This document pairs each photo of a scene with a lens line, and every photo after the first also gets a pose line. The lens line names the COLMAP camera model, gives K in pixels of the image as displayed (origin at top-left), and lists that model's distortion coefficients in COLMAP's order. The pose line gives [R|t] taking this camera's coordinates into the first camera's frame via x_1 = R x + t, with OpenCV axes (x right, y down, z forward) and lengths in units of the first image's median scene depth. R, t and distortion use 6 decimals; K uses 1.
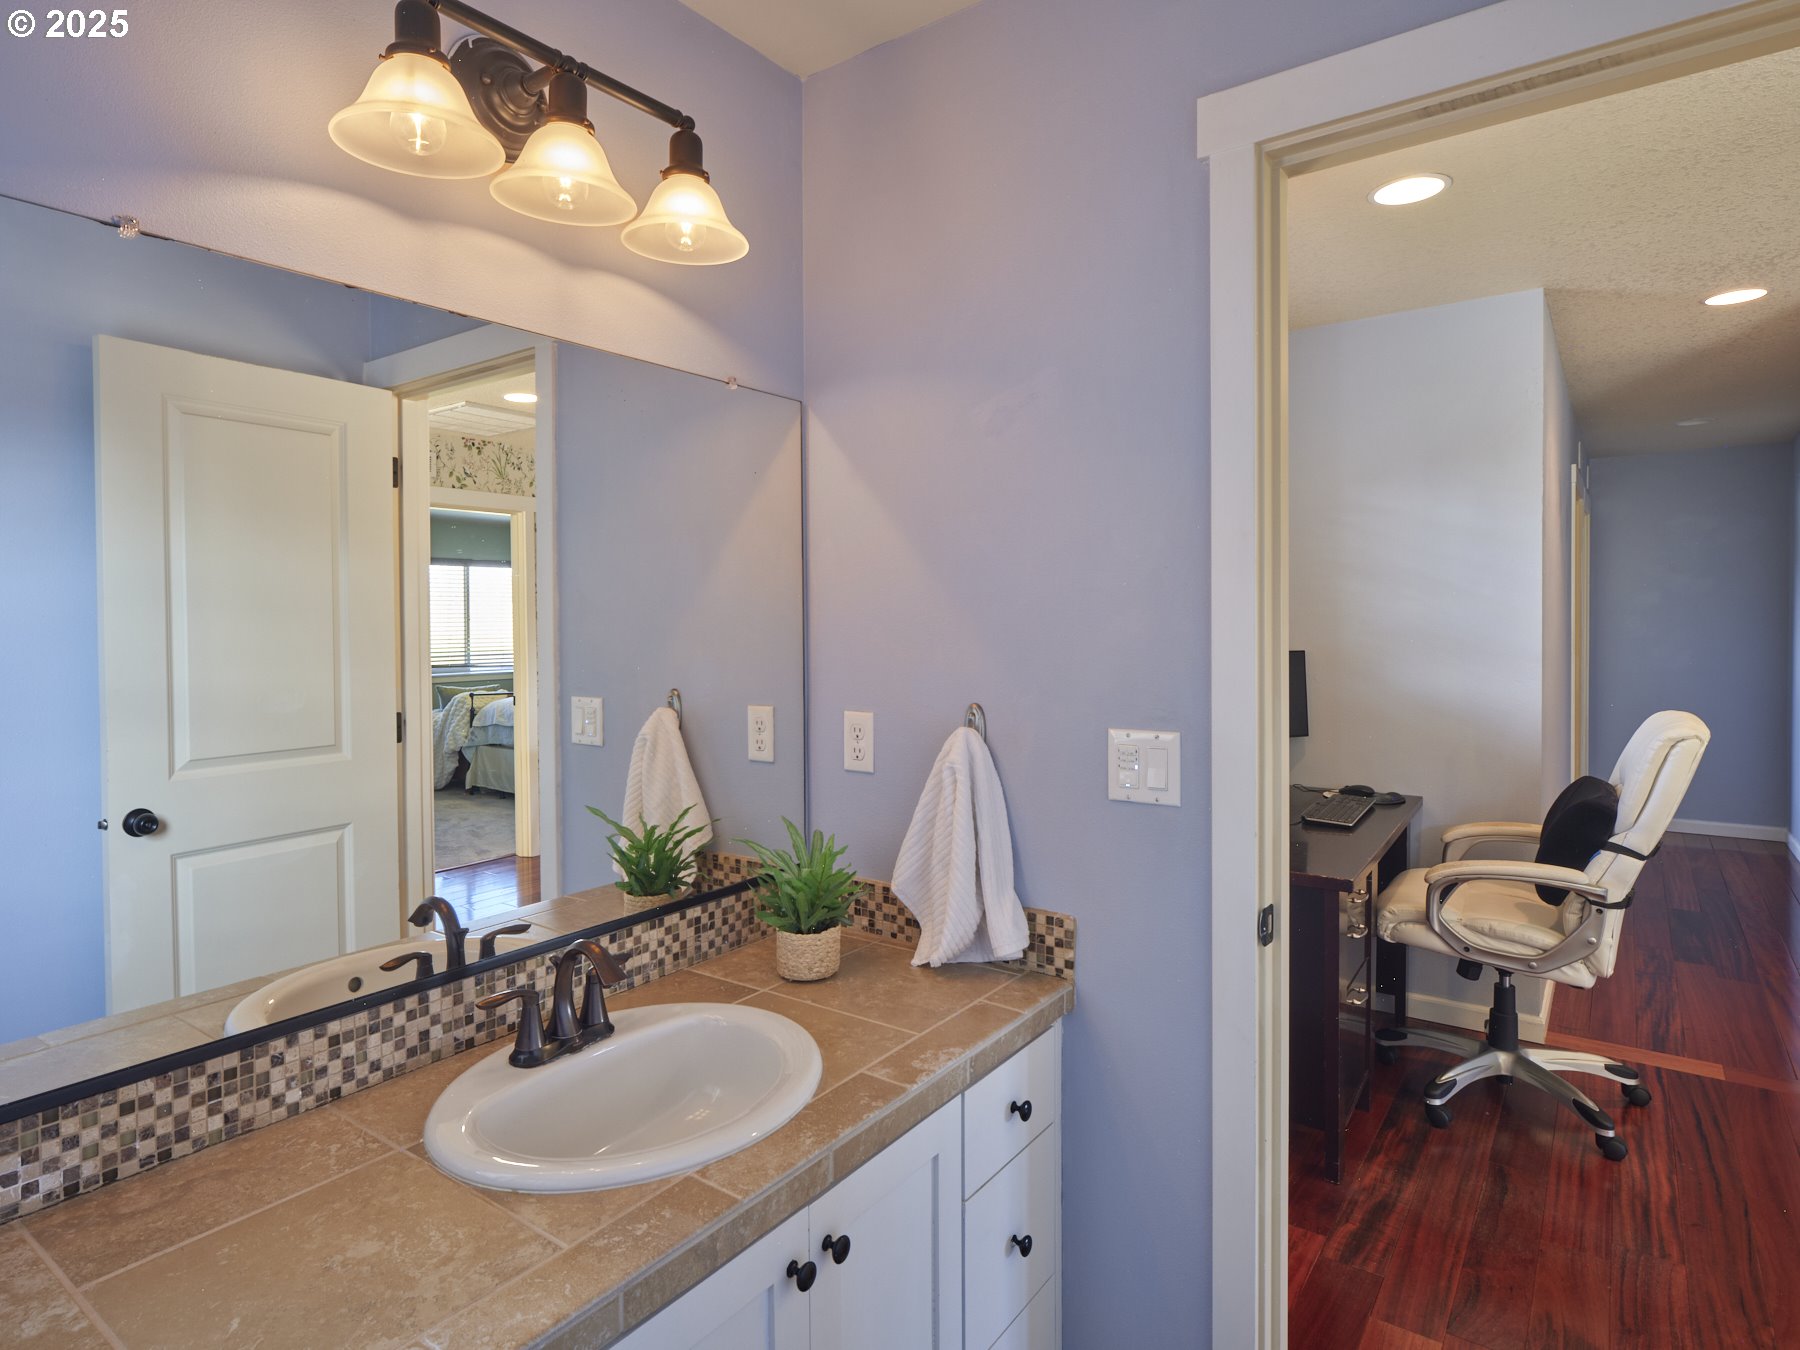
lens RADIAL K [[1010.1, 0, 866.0], [0, 1010.1, 640.3], [0, 0, 1]] dist [-0.001406, -0.000624]
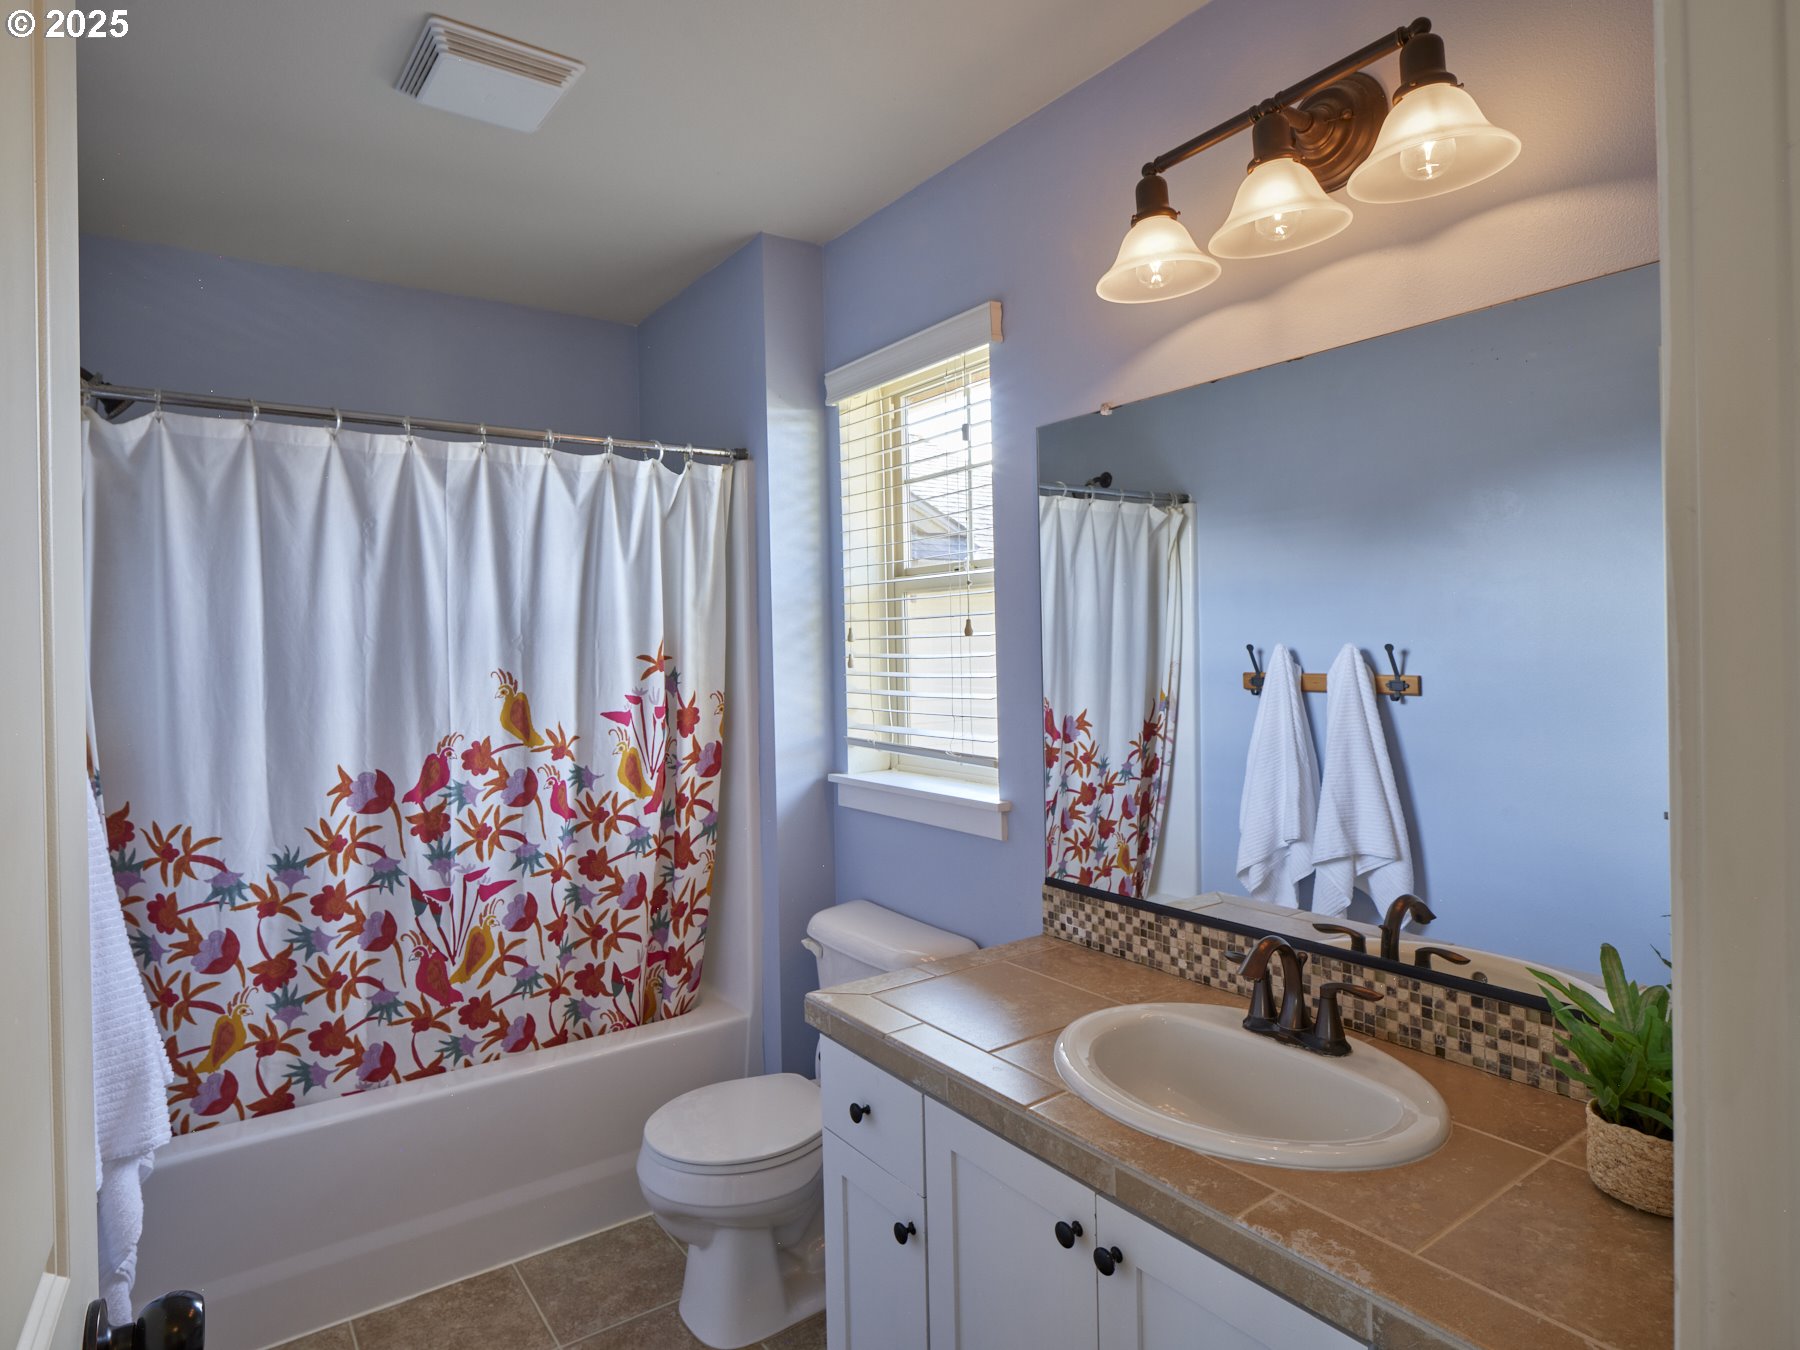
lens RADIAL K [[1007.4, 0, 862.7], [0, 1007.4, 619.8], [0, 0, 1]] dist [-0.006269, -0.000775]
pose [[-0.326801, -0.013477, -0.944997, 0.970350], [0.005415, 0.999855, -0.016132, -0.021379], [0.945078, -0.010389, -0.326681, 1.062766]]
